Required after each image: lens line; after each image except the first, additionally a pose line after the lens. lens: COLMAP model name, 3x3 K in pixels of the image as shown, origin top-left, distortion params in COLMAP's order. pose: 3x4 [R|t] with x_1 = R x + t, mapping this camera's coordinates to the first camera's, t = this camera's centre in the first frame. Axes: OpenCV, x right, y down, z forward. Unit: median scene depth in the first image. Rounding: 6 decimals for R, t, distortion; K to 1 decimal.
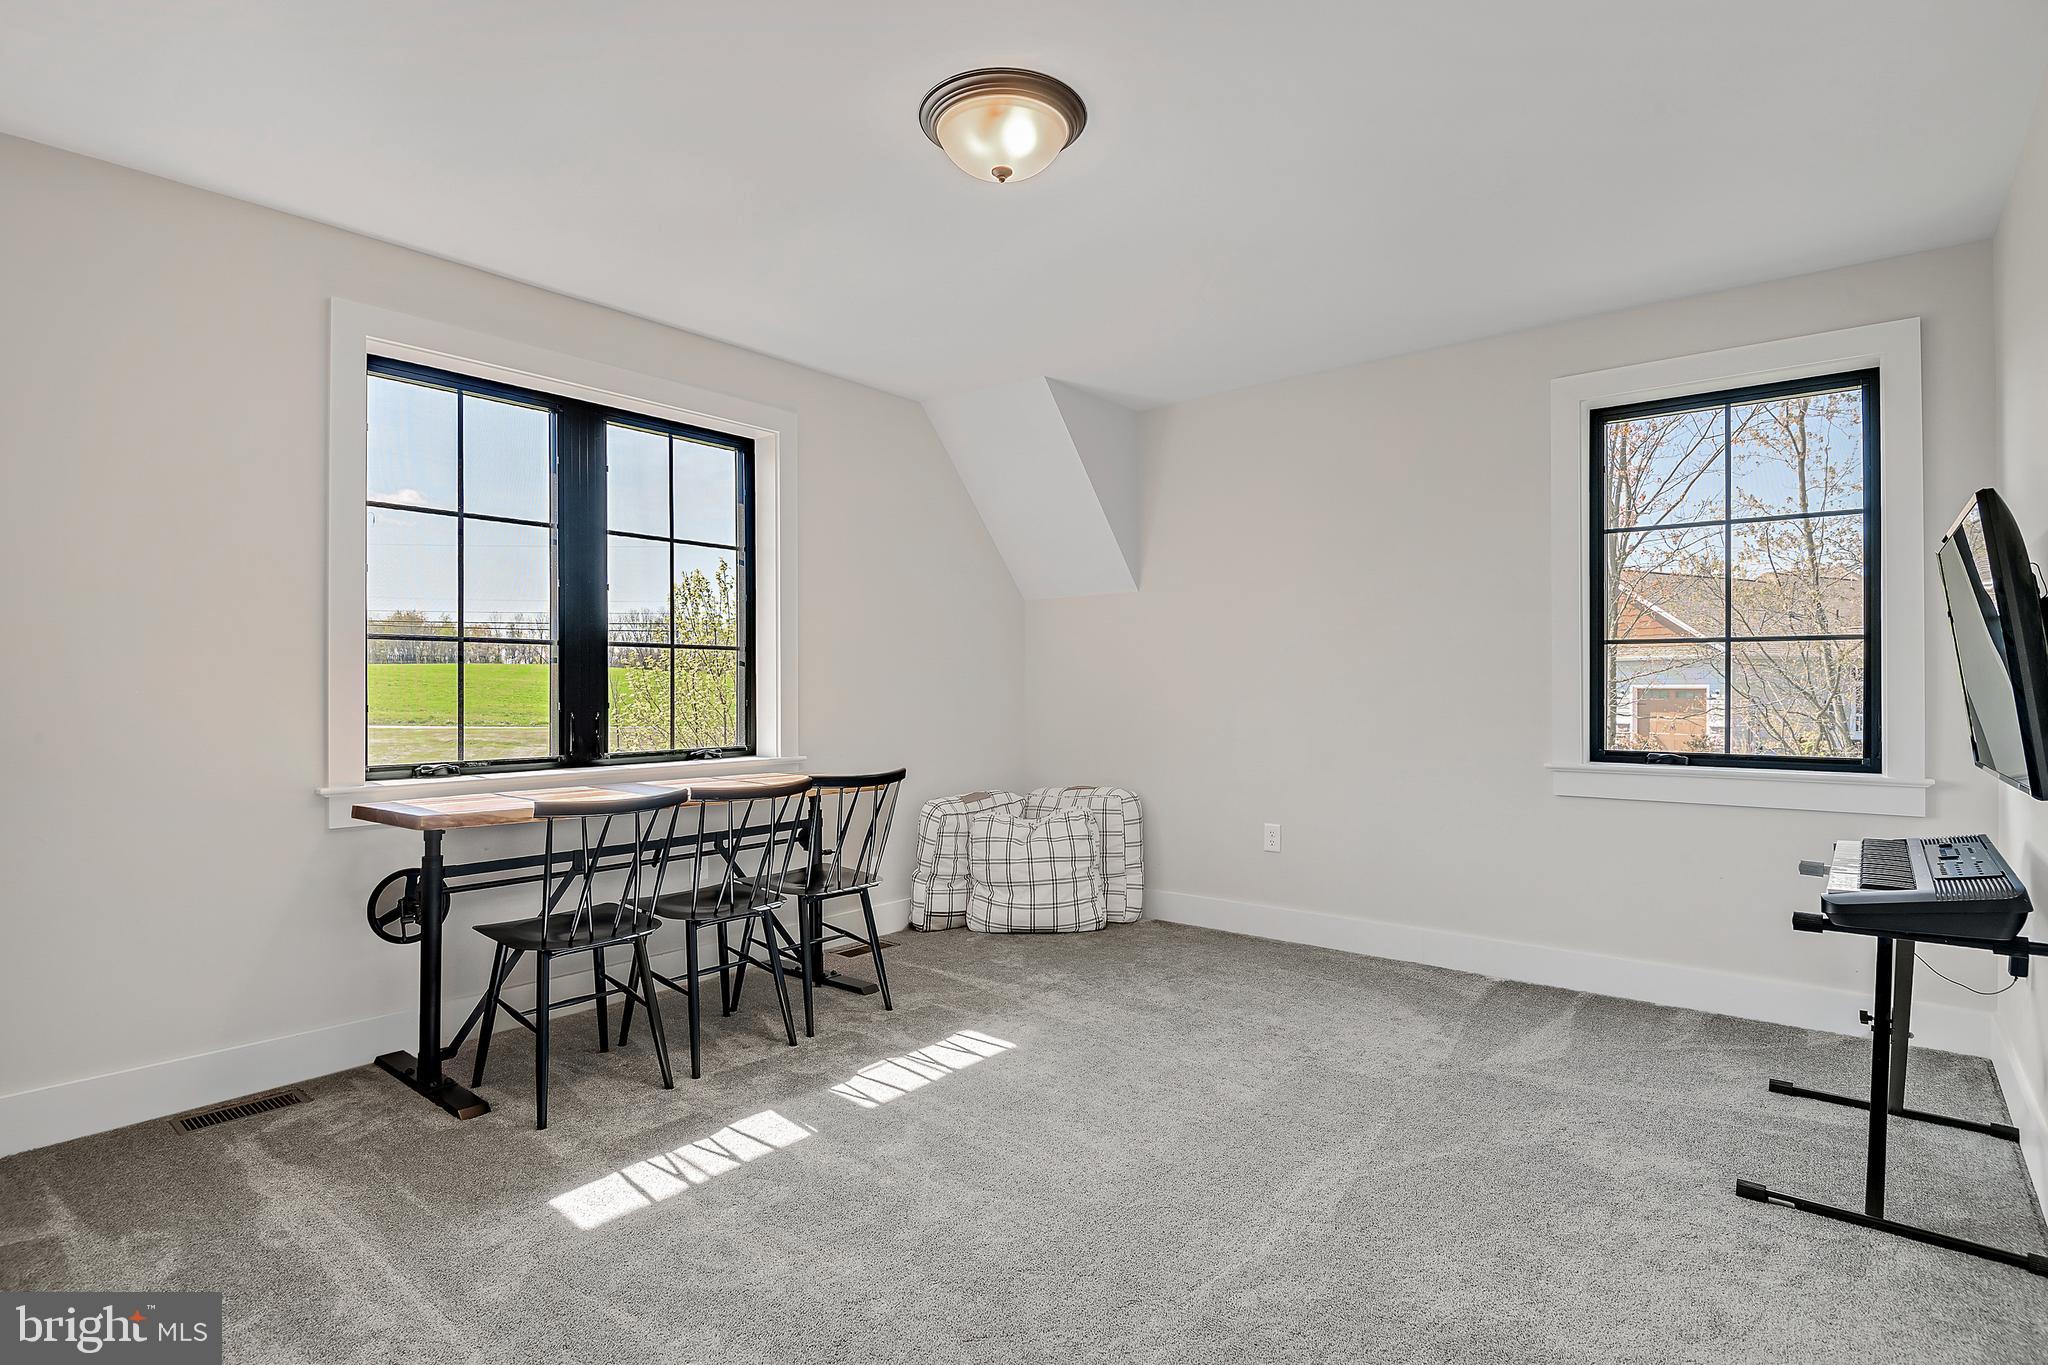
lens RADIAL K [[1041.1, 0, 1009.1], [0, 1041.1, 679.0], [0, 0, 1]] dist [-0.003986, -0.009289]
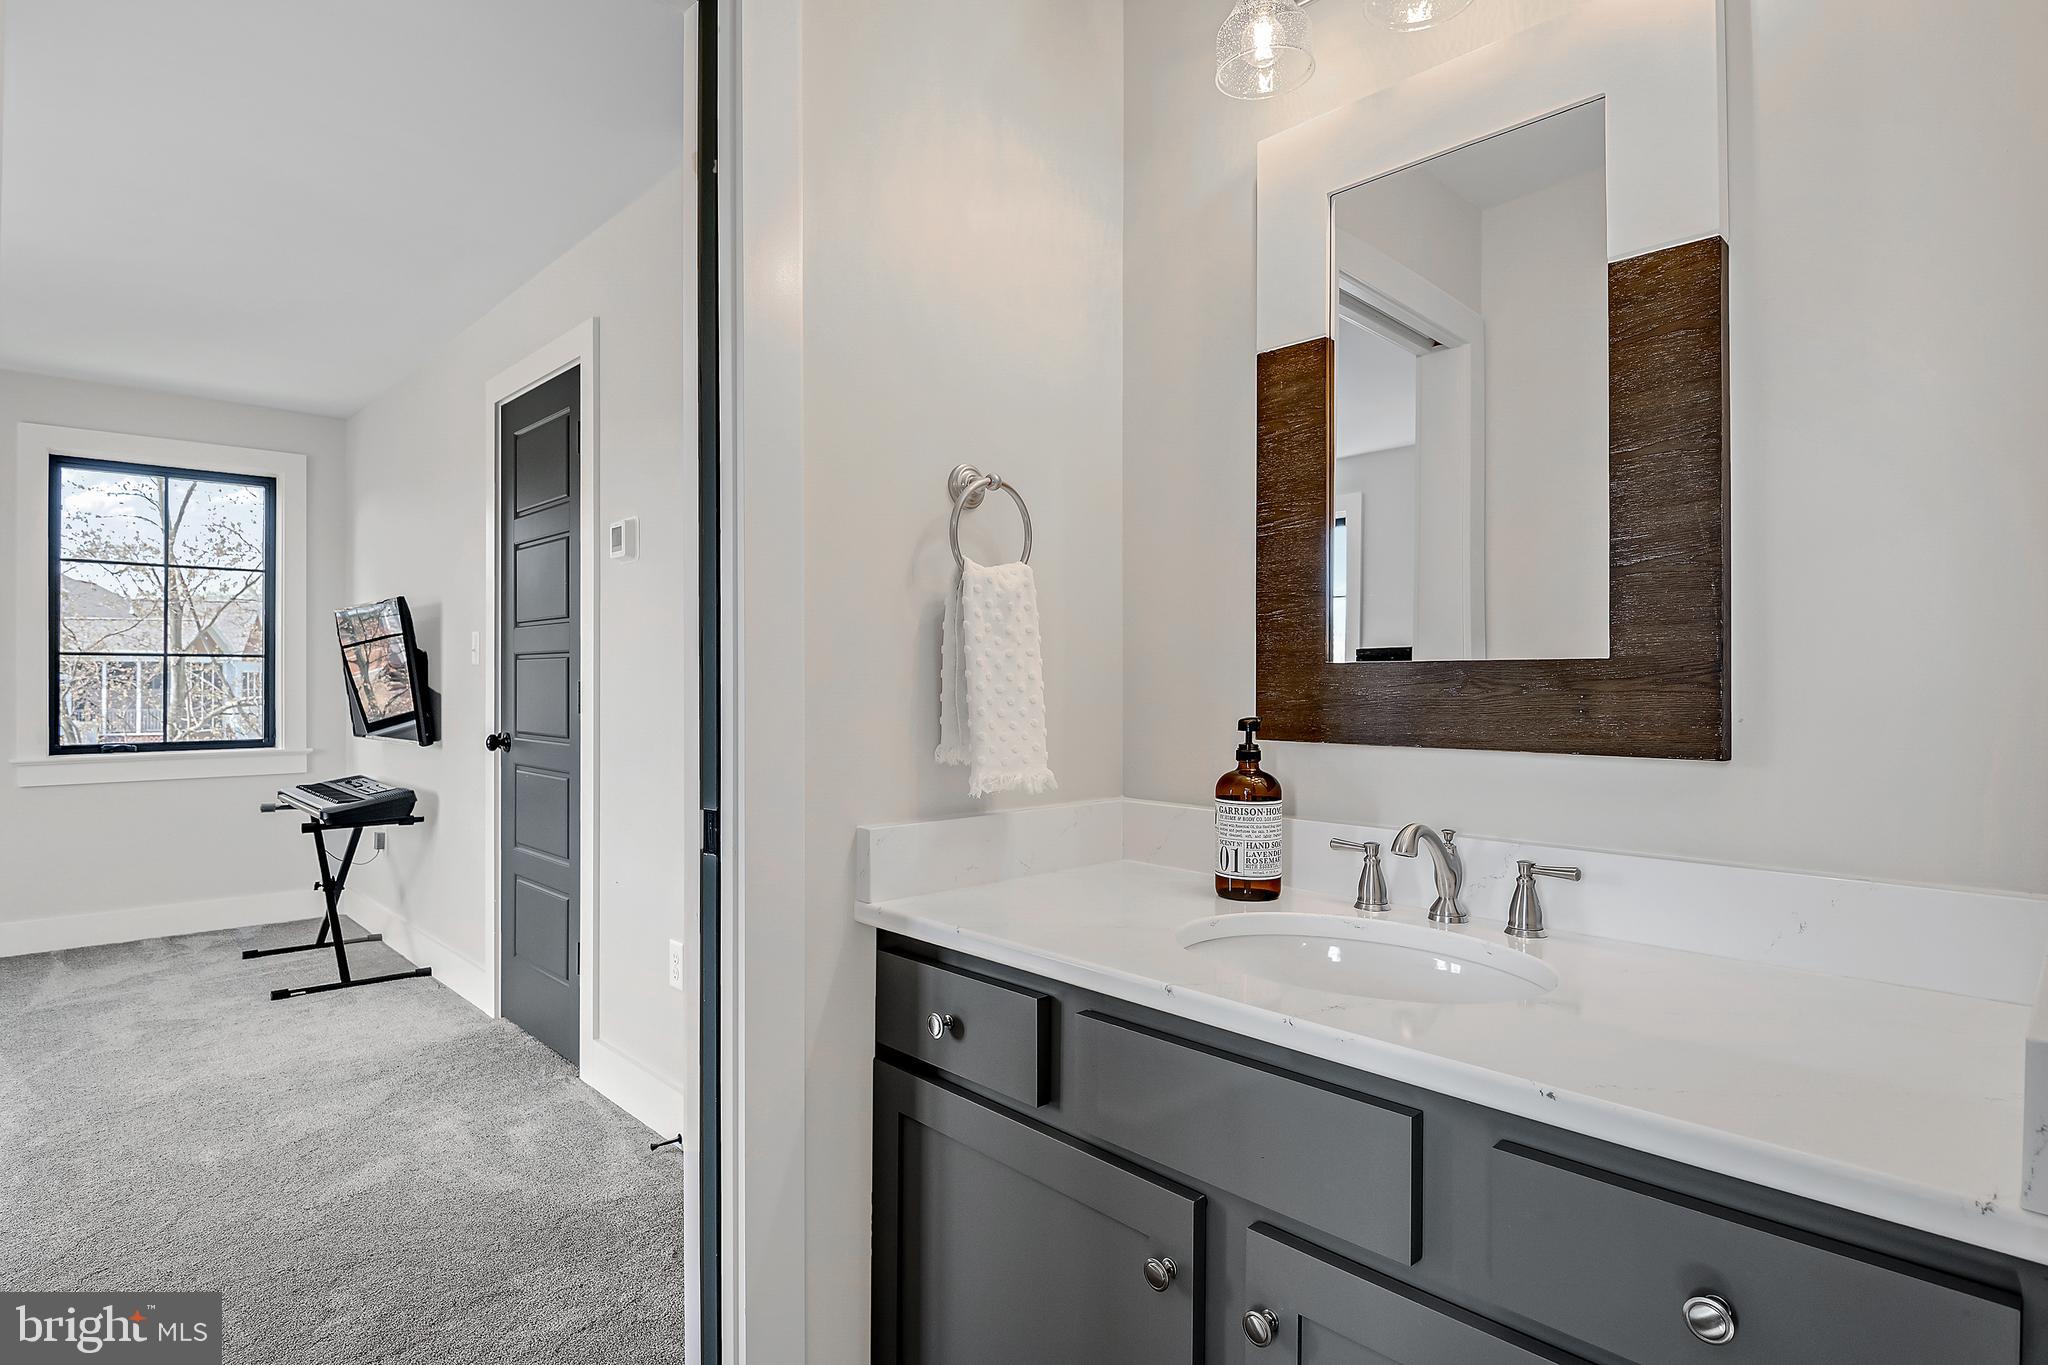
lens RADIAL K [[1134.3, 0, 1010.7], [0, 1134.3, 672.7], [0, 0, 1]] dist [0.009980, -0.016969]
pose [[0.146745, 0.000816, 0.989174, -0.630298], [-0.006268, 0.999980, 0.000105, -0.024369], [-0.989154, -0.006215, 0.146747, -0.299826]]
